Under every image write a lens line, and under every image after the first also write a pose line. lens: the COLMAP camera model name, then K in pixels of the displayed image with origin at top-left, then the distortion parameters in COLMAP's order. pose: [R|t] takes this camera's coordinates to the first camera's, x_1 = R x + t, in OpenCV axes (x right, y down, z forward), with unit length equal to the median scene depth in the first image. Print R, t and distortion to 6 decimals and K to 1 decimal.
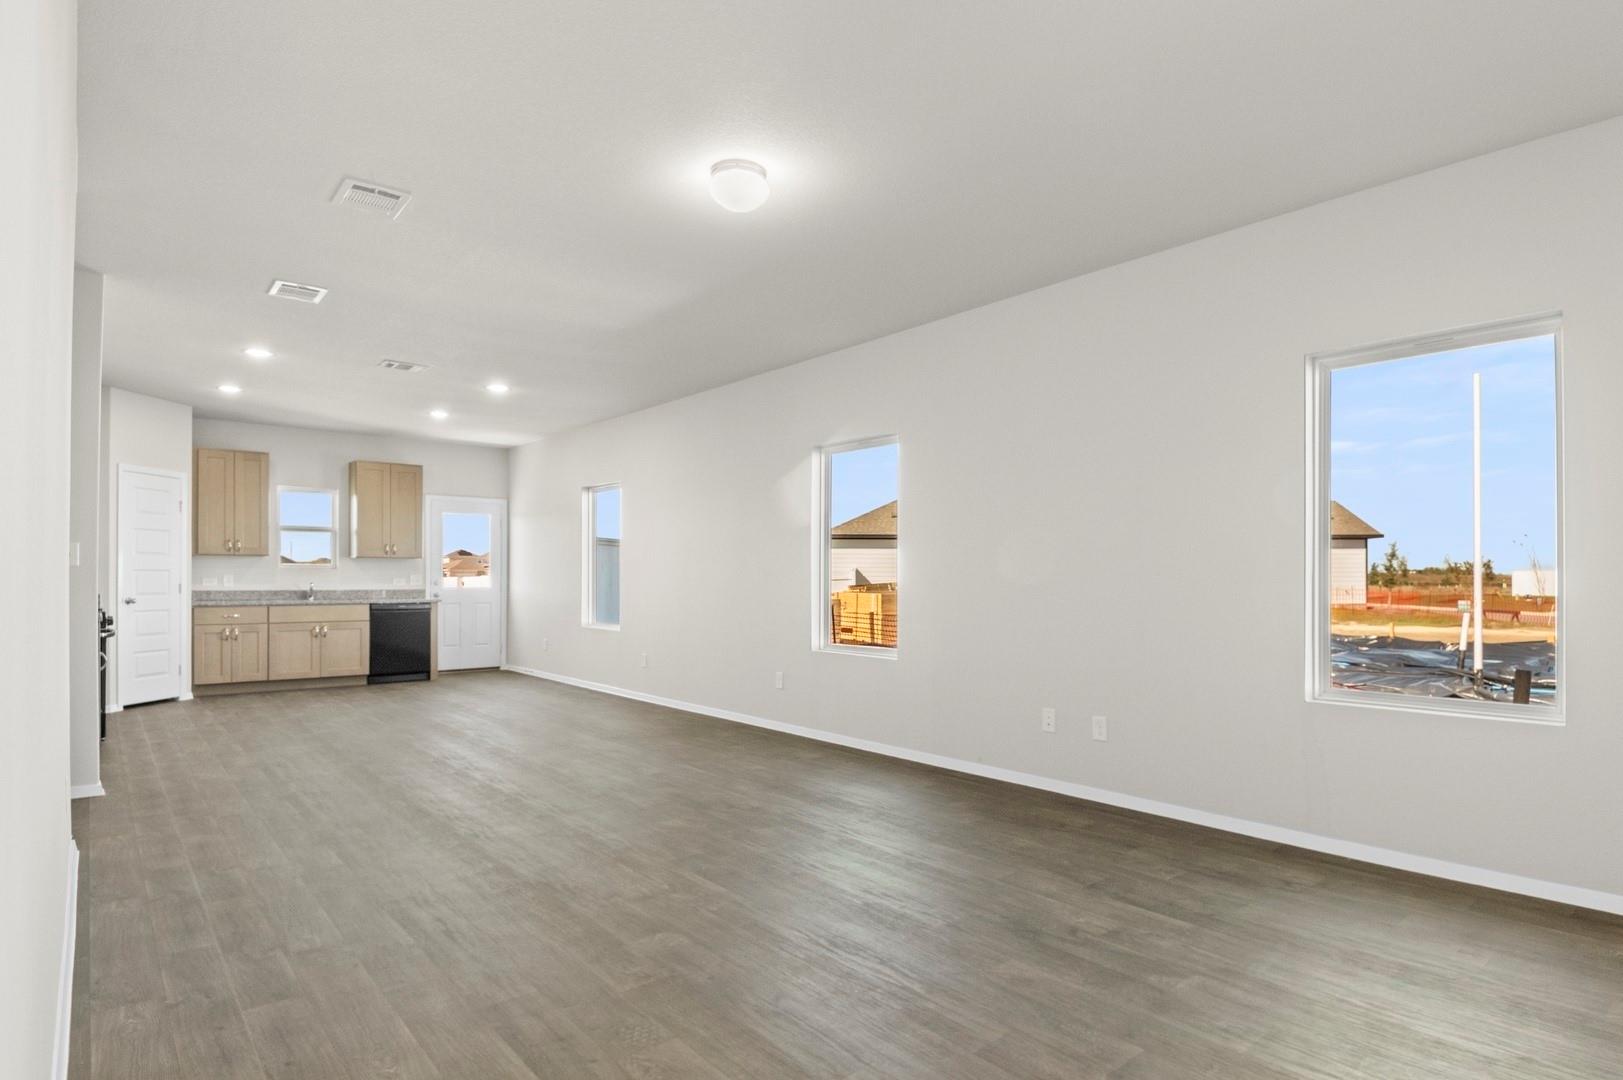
lens RADIAL K [[862.2, 0, 867.3], [0, 862.2, 579.2], [0, 0, 1]] dist [-0.000673, -0.026759]
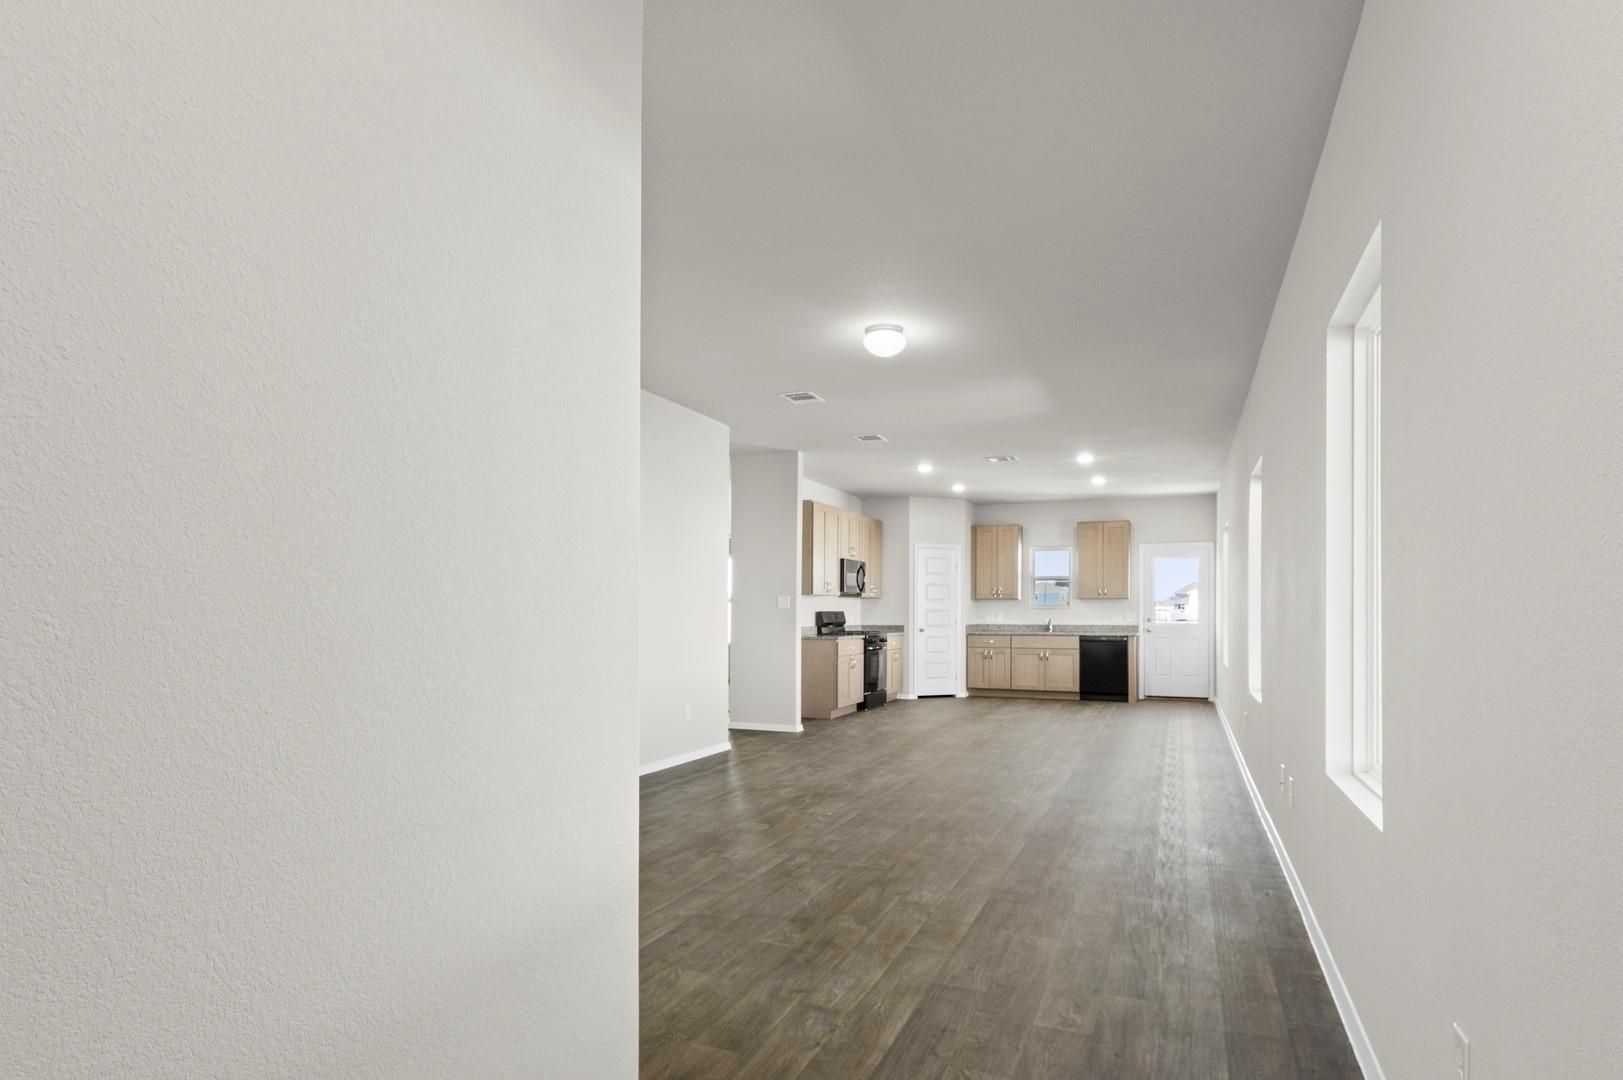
lens RADIAL K [[867.4, 0, 826.7], [0, 867.4, 592.5], [0, 0, 1]] dist [-0.004772, -0.000920]
pose [[0.429320, -0.022916, -0.902862, 0.422882], [-0.002654, 0.999642, -0.026635, 0.000059], [0.903149, 0.013831, 0.429105, 0.123816]]
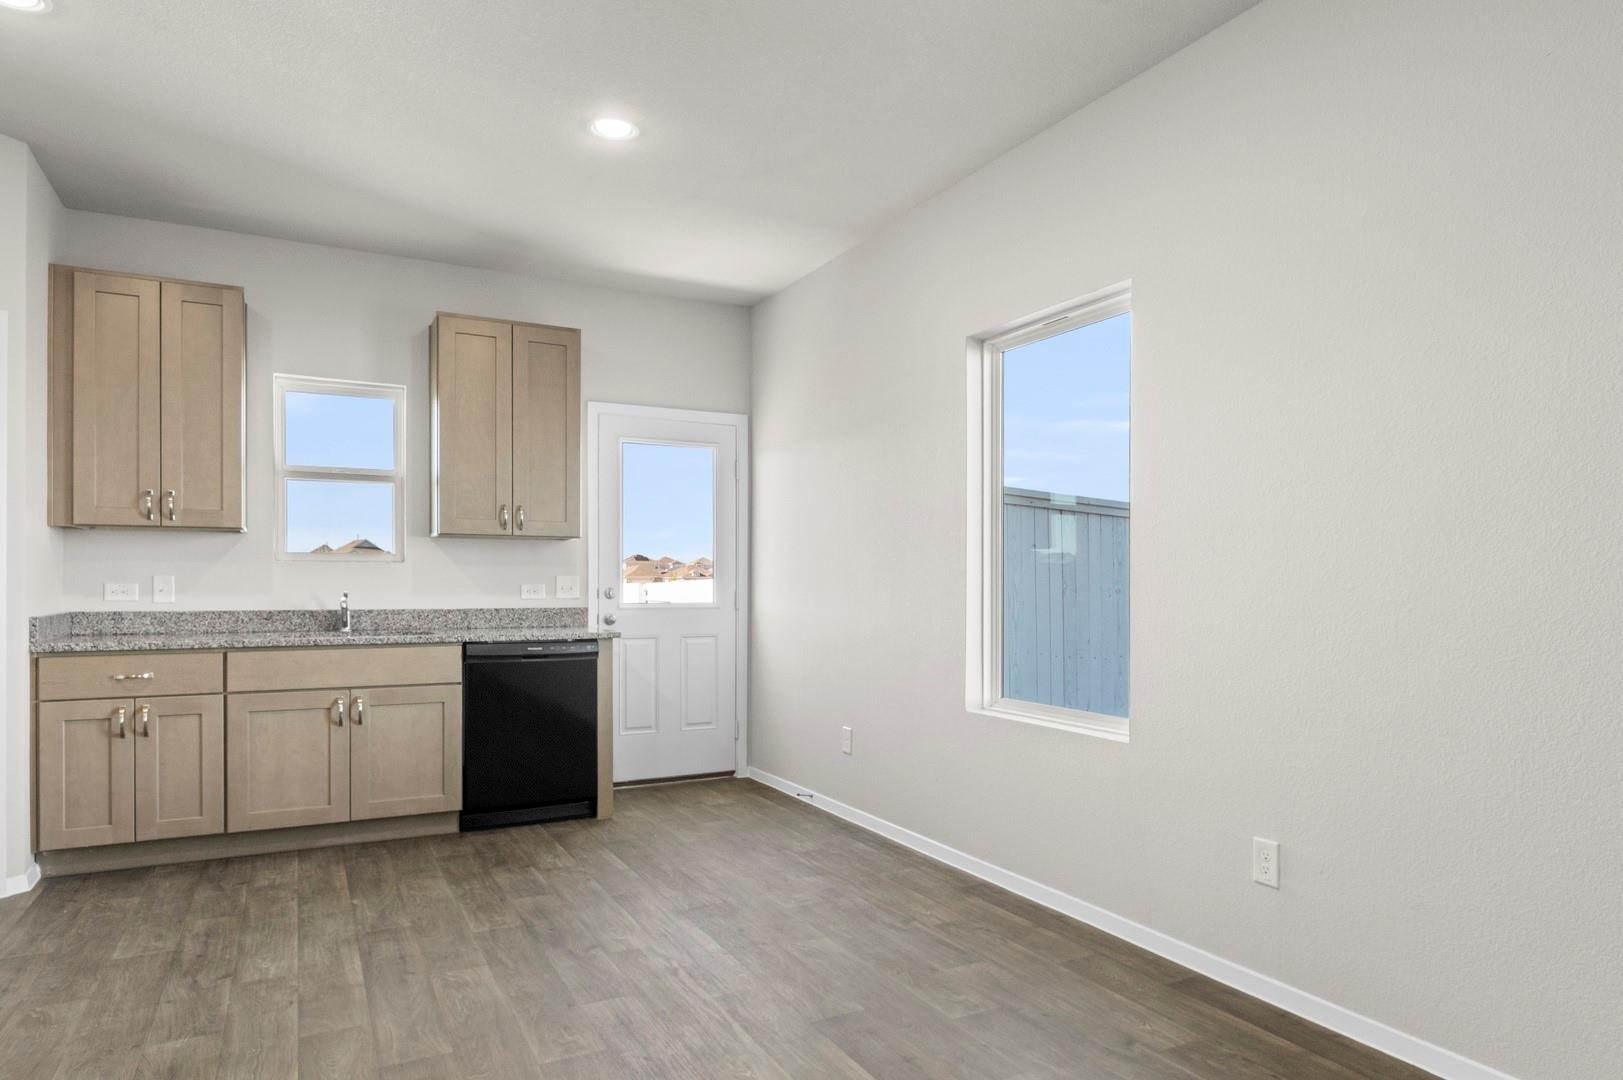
lens RADIAL K [[982.9, 0, 838.7], [0, 982.9, 588.4], [0, 0, 1]] dist [-0.013986, 0.000698]
pose [[0.971692, -0.000885, -0.236251, -0.295440], [0.001329, 0.999998, 0.001723, 0.001191], [0.236249, -0.001988, 0.971690, 0.594680]]
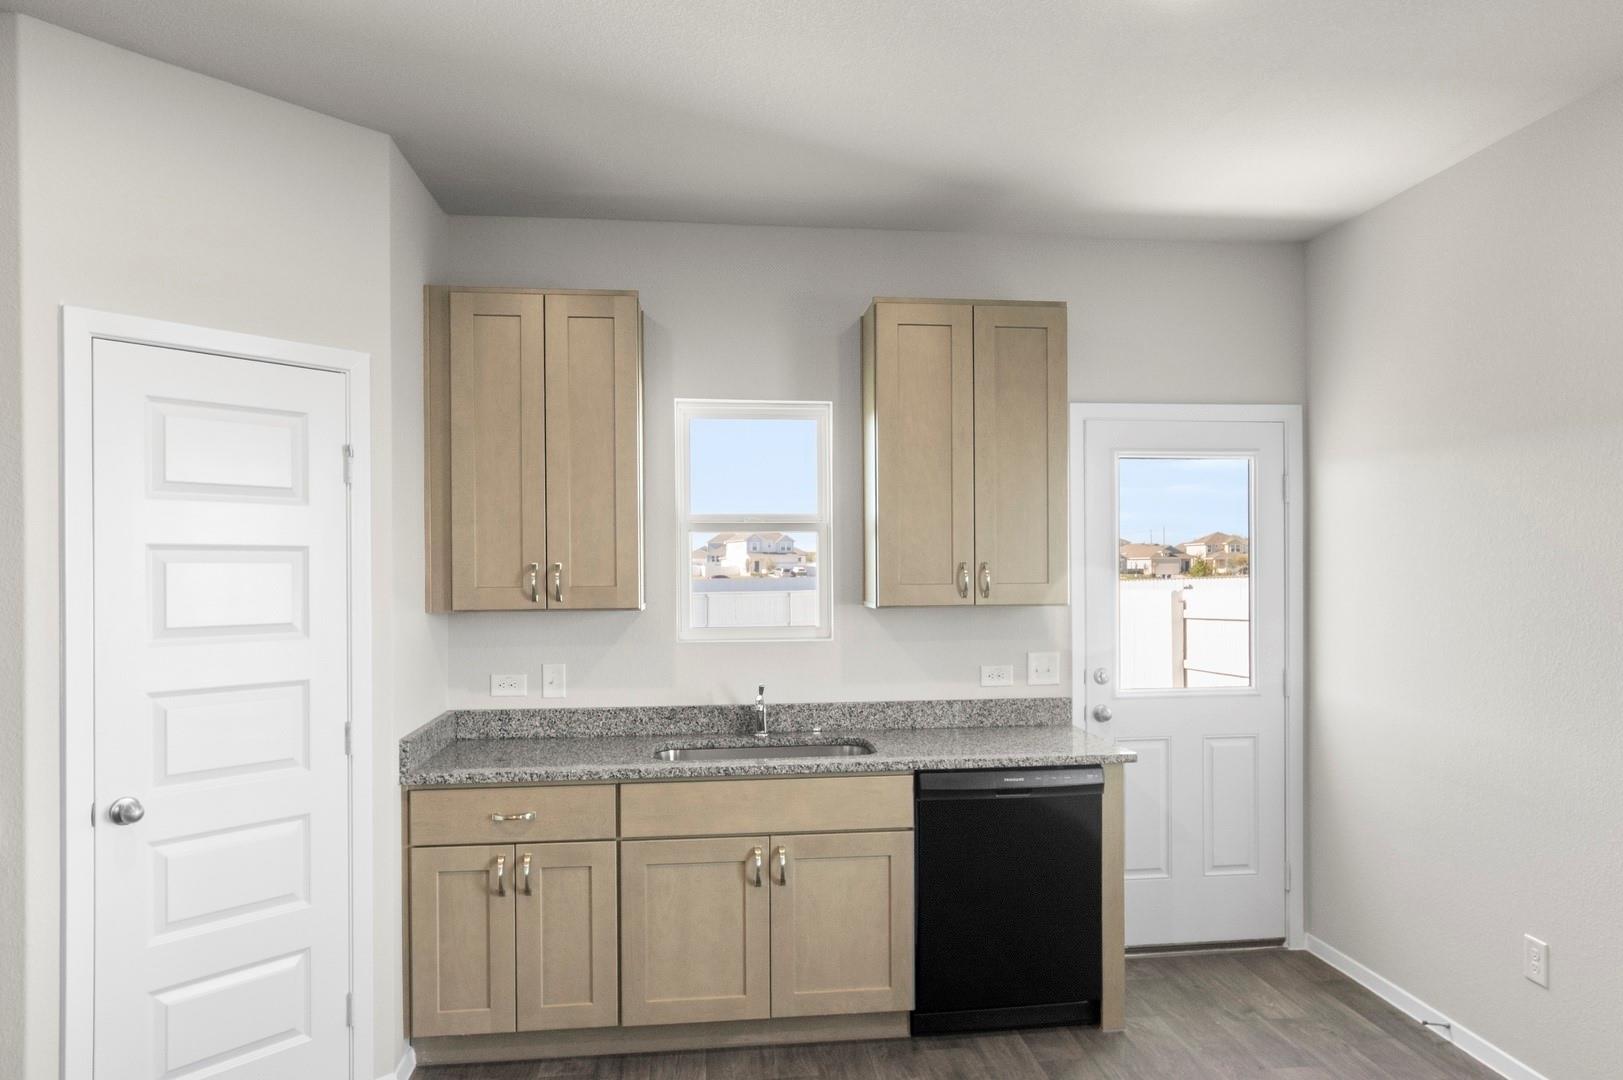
lens RADIAL K [[1086.2, 0, 842.9], [0, 1086.2, 571.9], [0, 0, 1]] dist [0.000082, -0.000106]
pose [[0.816020, -0.004563, -0.578005, -0.396363], [0.007806, 0.999965, 0.003125, -0.042167], [0.577971, -0.007062, 0.816027, 0.704813]]
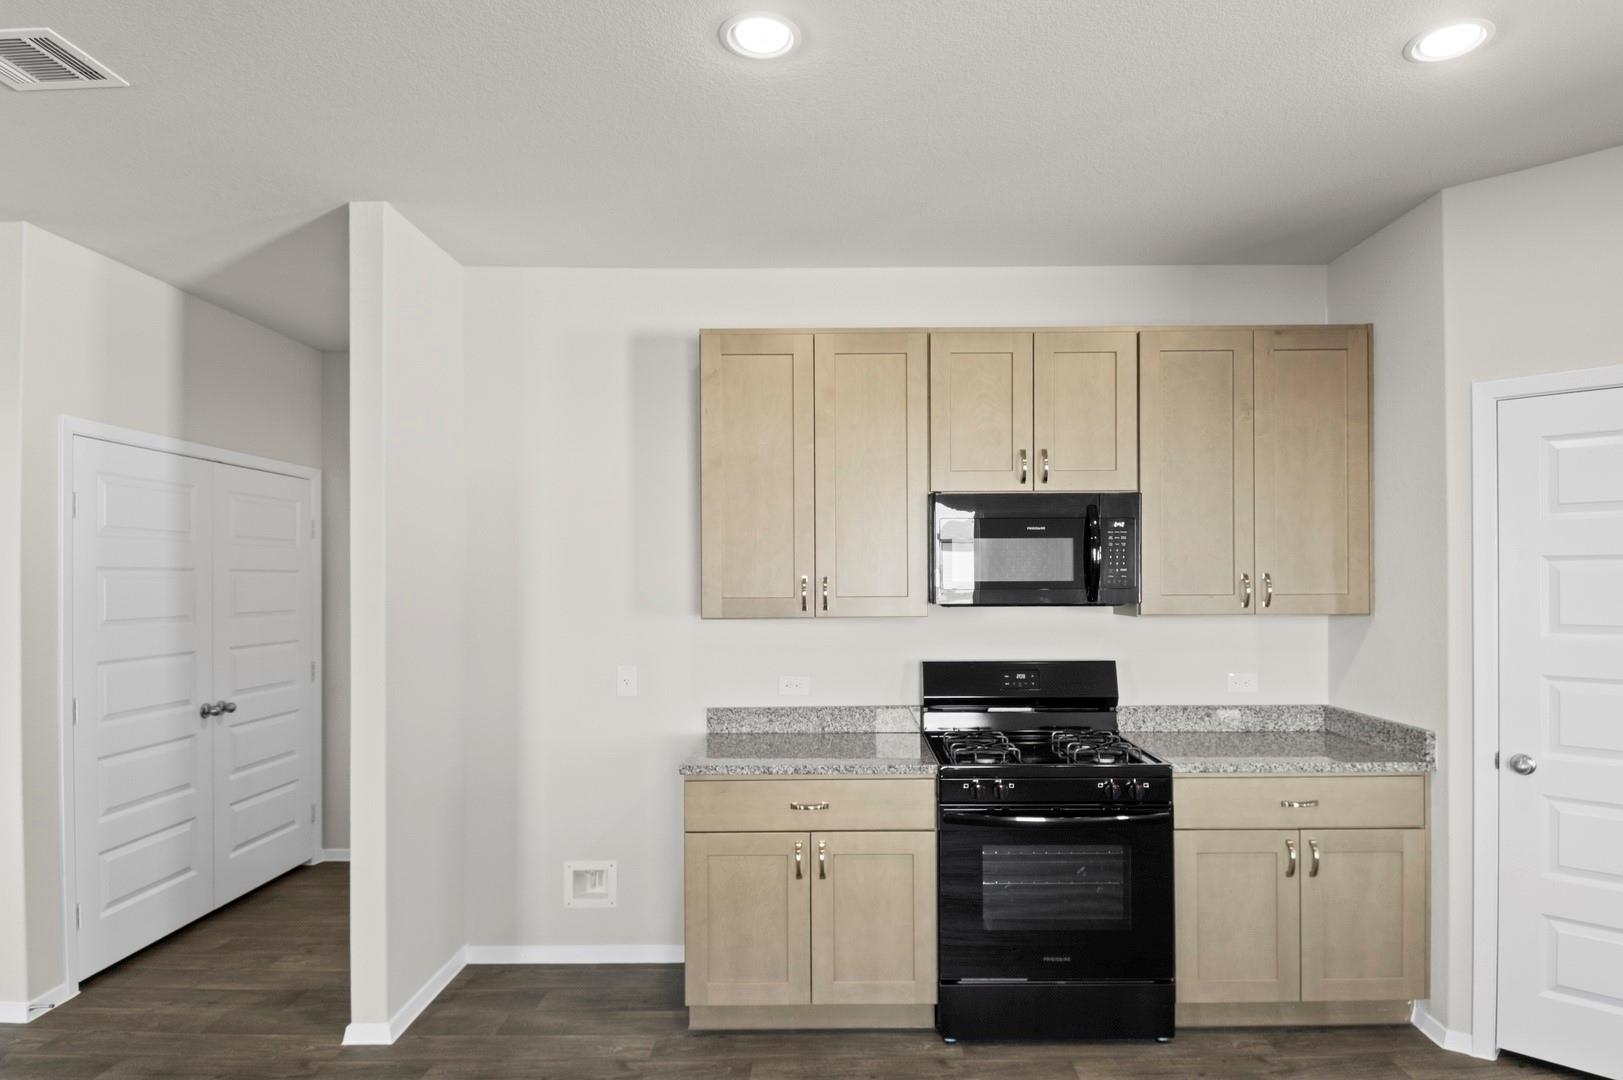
lens RADIAL K [[891.4, 0, 839.3], [0, 891.4, 573.3], [0, 0, 1]] dist [0.017044, -0.031575]
pose [[-0.677754, -0.005175, -0.735270, -0.338089], [0.001545, 0.999963, -0.008462, -0.041912], [0.735287, -0.006871, -0.677721, 0.866482]]
